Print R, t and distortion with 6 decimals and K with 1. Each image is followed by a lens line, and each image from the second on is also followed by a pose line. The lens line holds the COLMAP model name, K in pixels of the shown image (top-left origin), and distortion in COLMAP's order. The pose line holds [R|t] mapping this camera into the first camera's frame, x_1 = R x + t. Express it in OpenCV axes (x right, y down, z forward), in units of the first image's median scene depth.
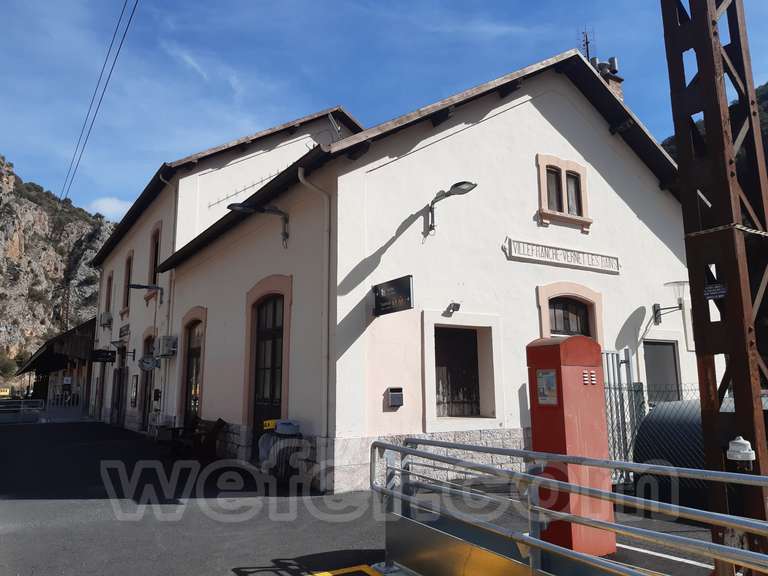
lens RADIAL K [[592.6, 0, 388.1], [0, 592.6, 279.4], [0, 0, 1]] dist [0.059715, -0.109314]
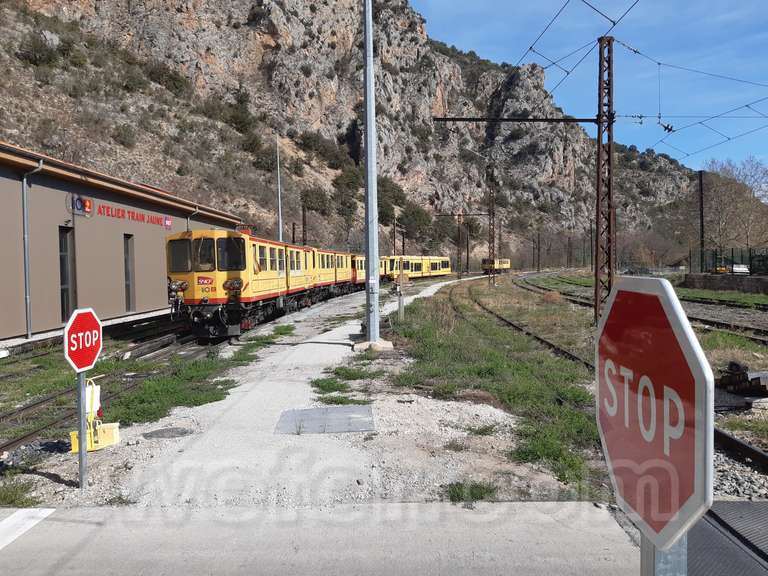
lens RADIAL K [[592.6, 0, 387.0], [0, 592.6, 287.1], [0, 0, 1]] dist [0.059715, -0.109314]
pose [[0.829578, 0.018018, -0.558100, -0.175363], [0.107501, 0.975629, 0.191291, 0.031688], [0.547945, -0.218687, 0.807424, 0.168480]]
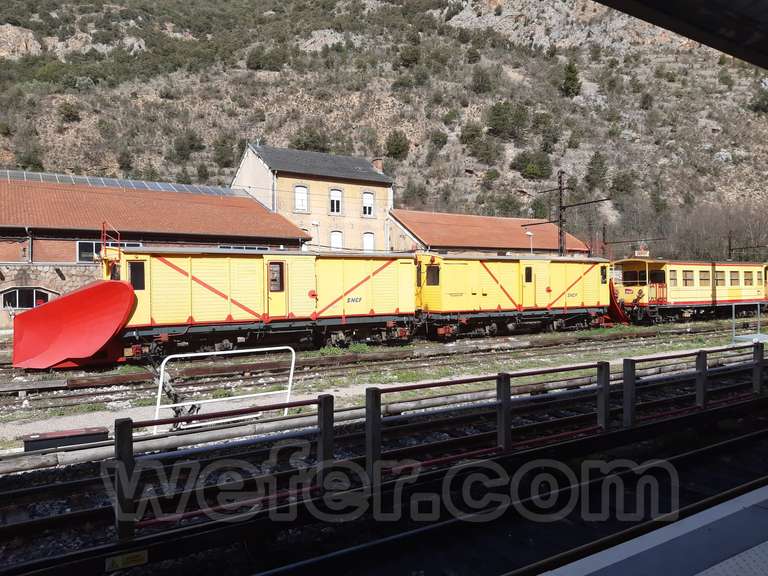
lens RADIAL K [[592.6, 0, 380.5], [0, 592.6, 286.6], [0, 0, 1]] dist [0.059715, -0.109314]
pose [[0.000220, 0.013378, -0.999910, -0.098048], [0.191791, 0.981347, 0.013172, 0.007475], [0.981436, -0.191776, -0.002350, 0.041996]]
